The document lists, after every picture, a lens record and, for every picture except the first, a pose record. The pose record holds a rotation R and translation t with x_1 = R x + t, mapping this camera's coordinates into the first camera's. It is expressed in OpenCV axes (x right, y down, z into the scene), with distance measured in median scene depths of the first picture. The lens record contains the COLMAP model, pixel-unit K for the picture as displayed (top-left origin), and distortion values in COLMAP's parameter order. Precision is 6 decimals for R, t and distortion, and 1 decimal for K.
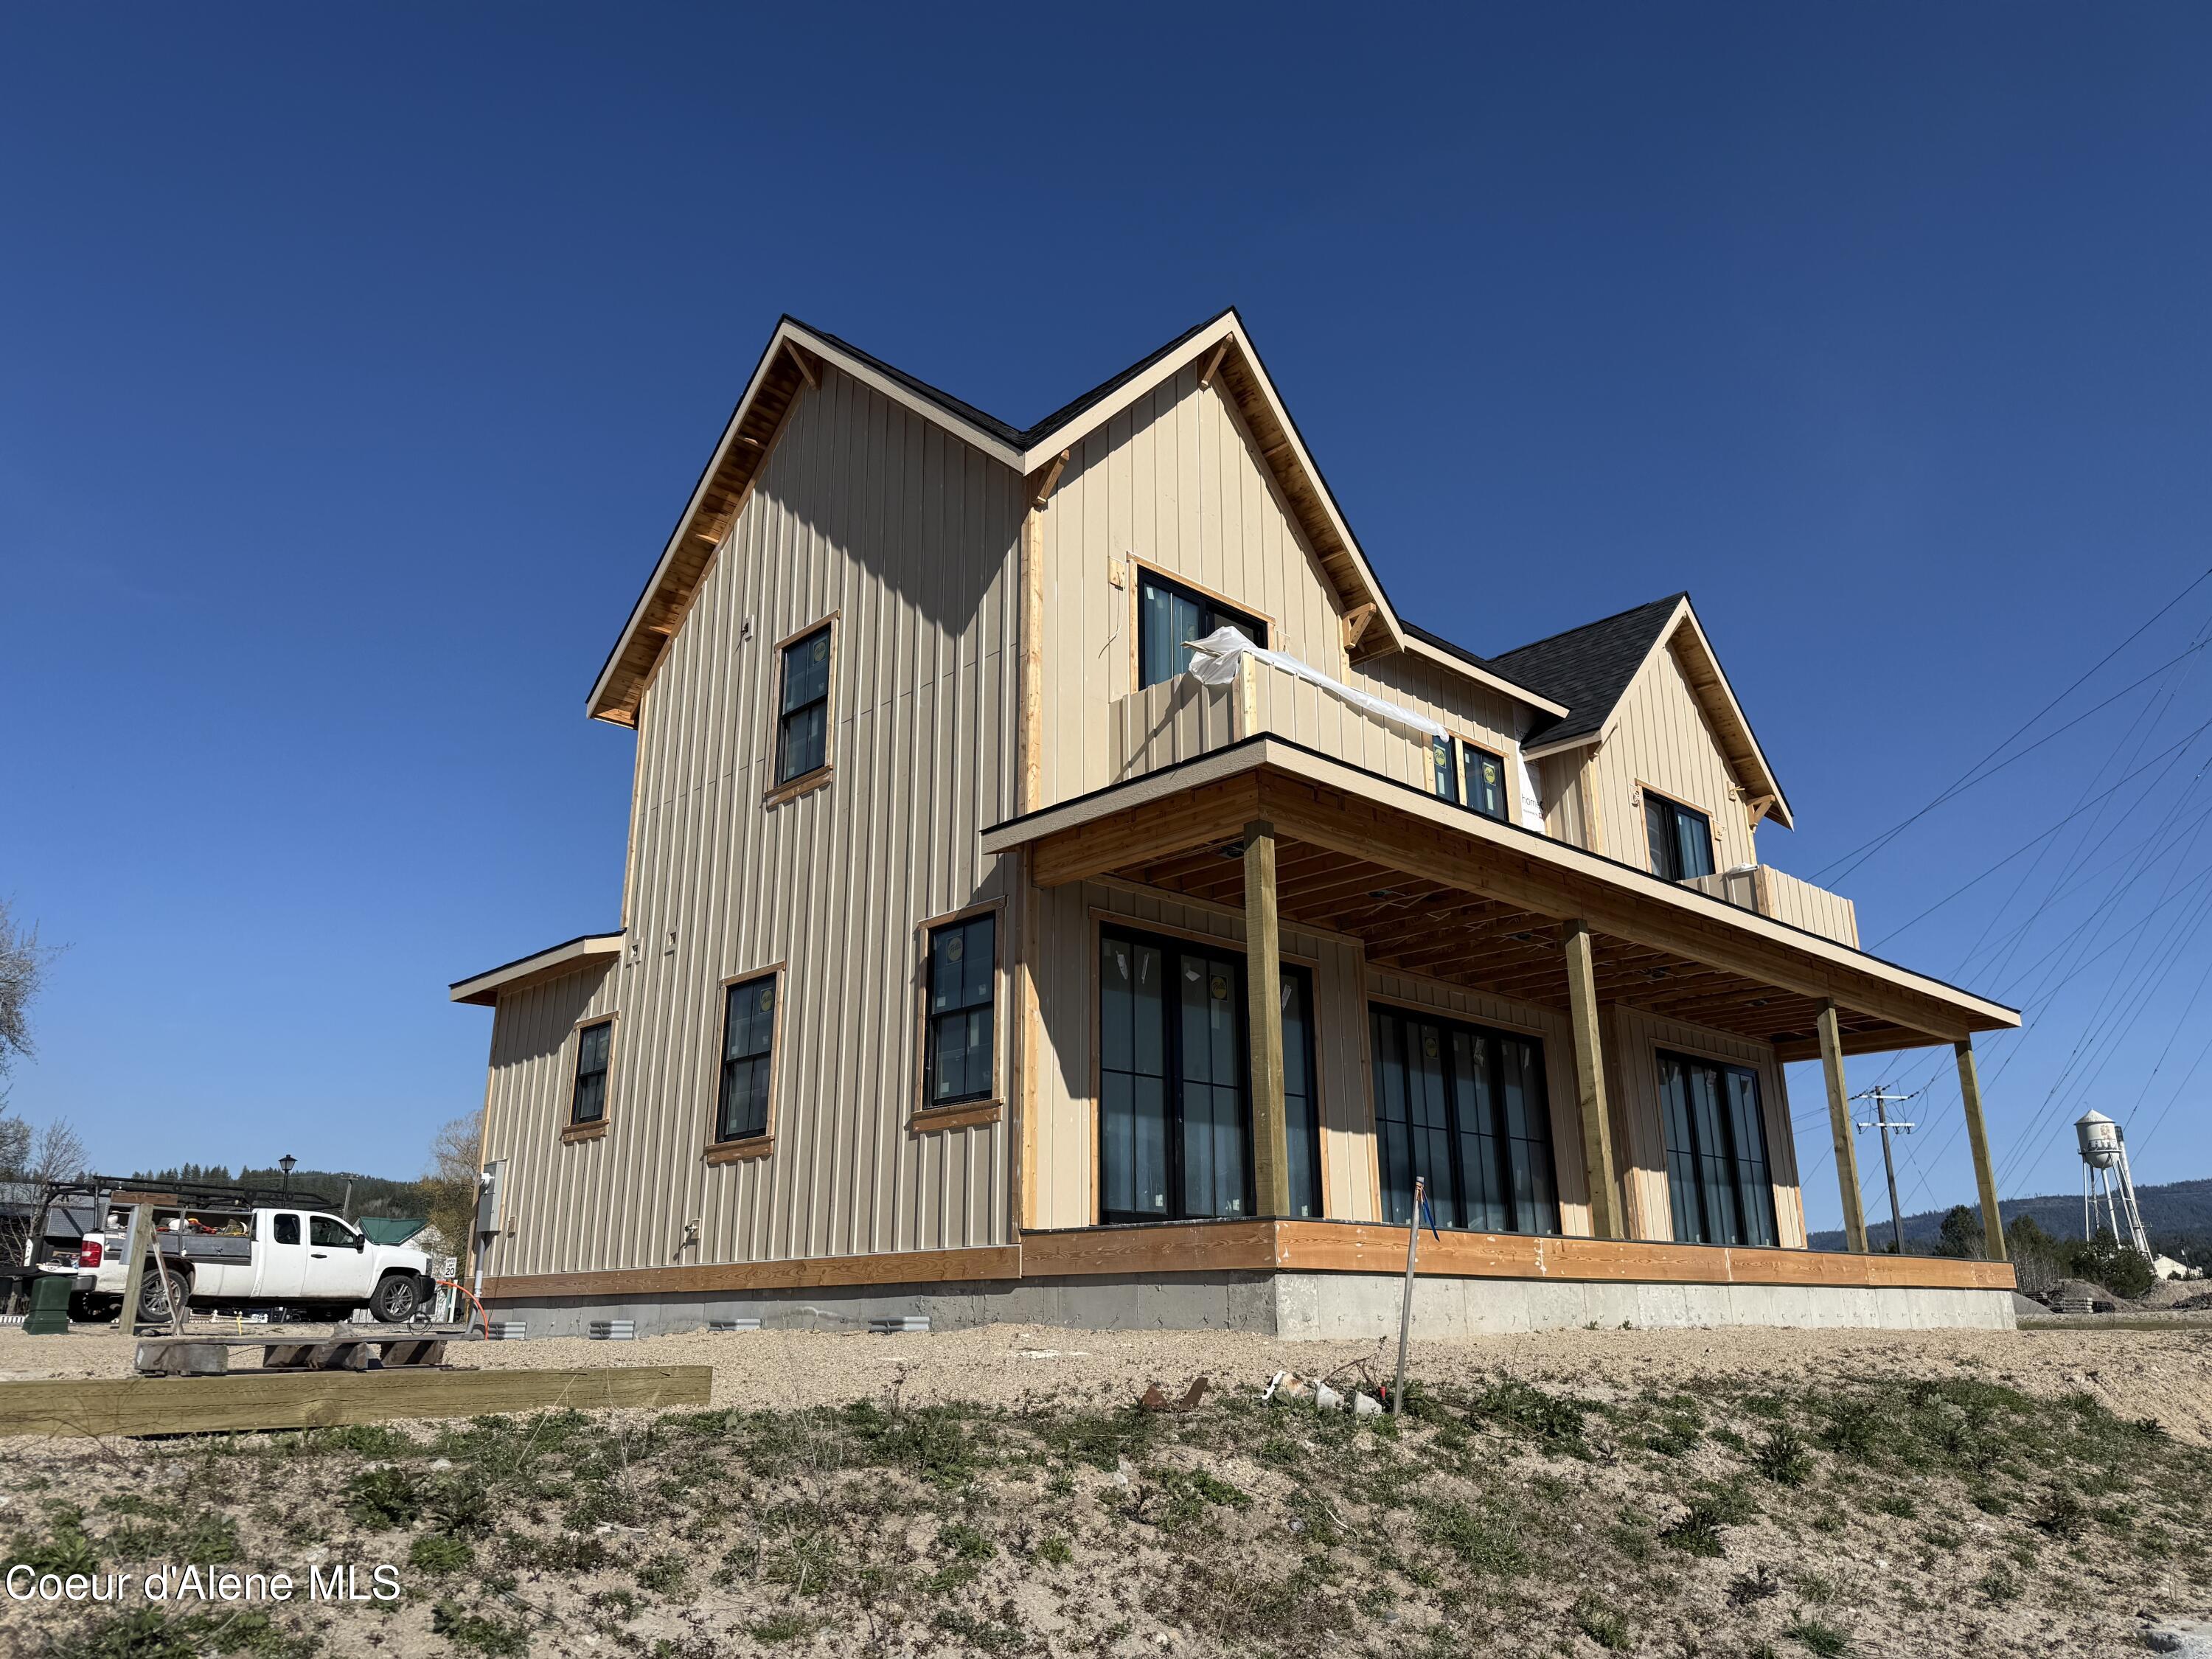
lens RADIAL K [[1540.3, 0, 1102.3], [0, 1540.3, 843.1], [0, 0, 1]] dist [0.069706, -0.082154]
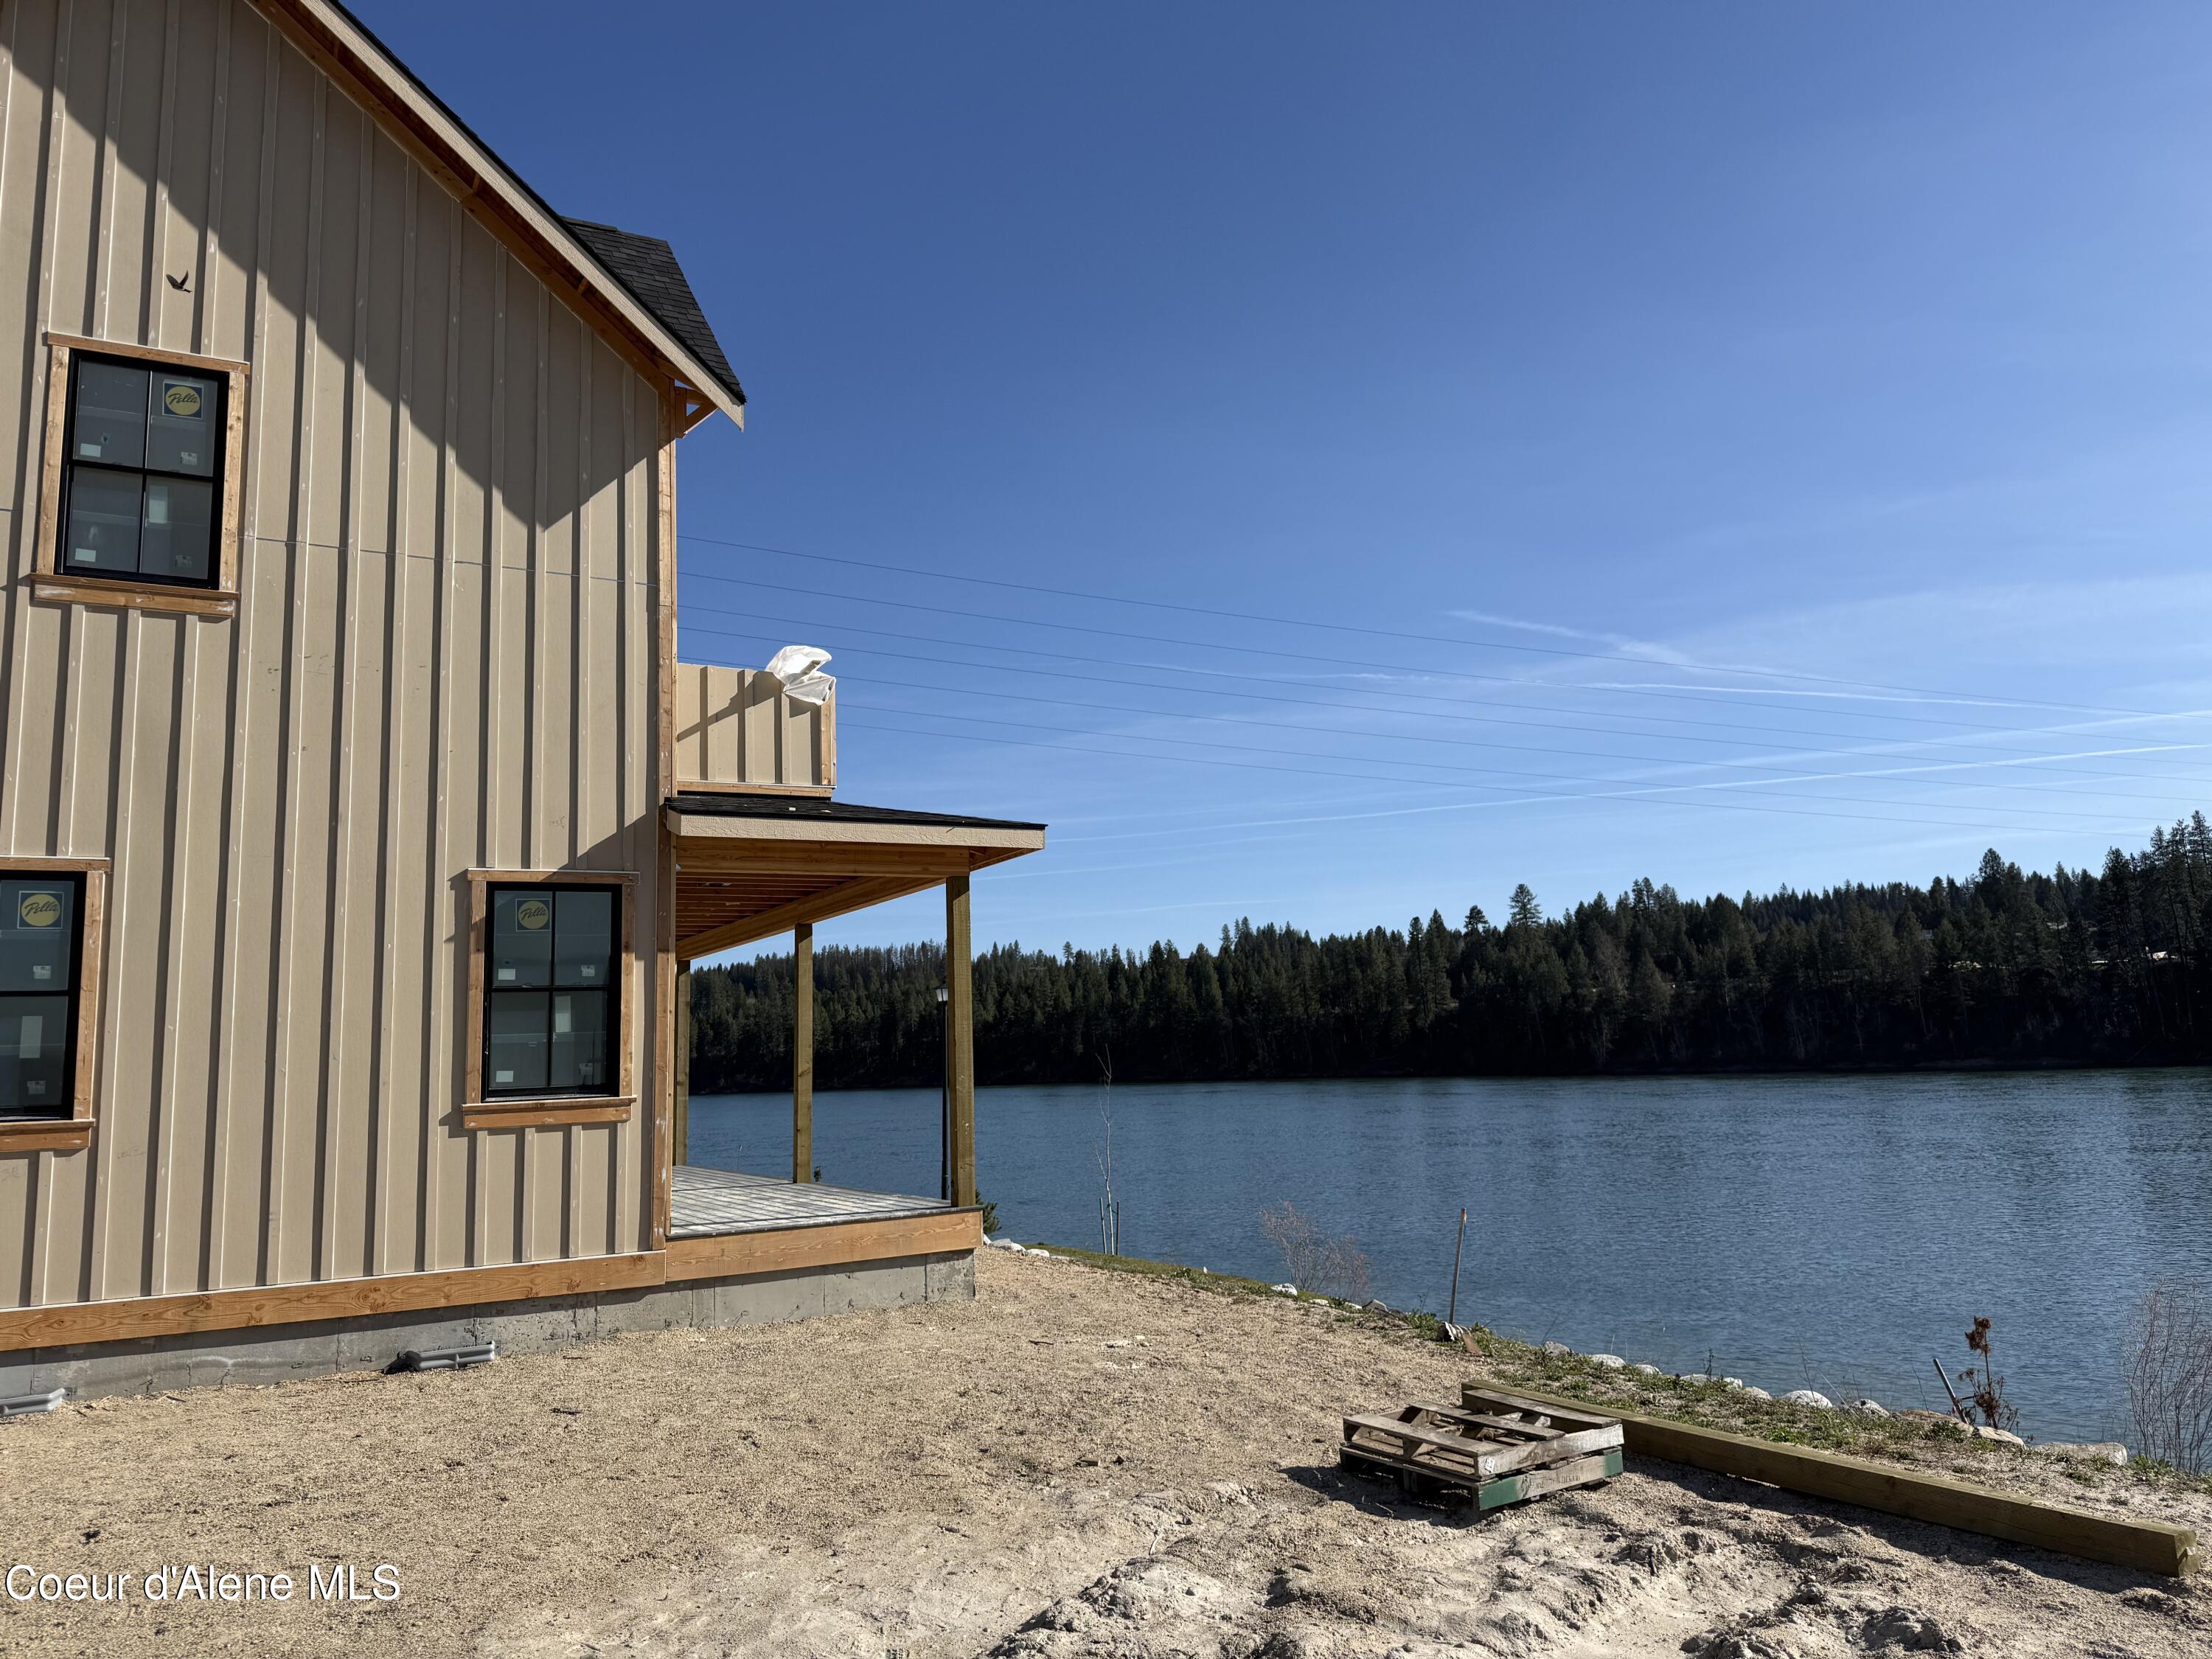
lens RADIAL K [[1540.3, 0, 1117.9], [0, 1540.3, 778.7], [0, 0, 1]] dist [0.069706, -0.082154]
pose [[0.231987, 0.152355, 0.960713, -0.866402], [-0.255613, 0.962495, -0.090914, -0.008739], [-0.938533, -0.224480, 0.262230, 0.484811]]
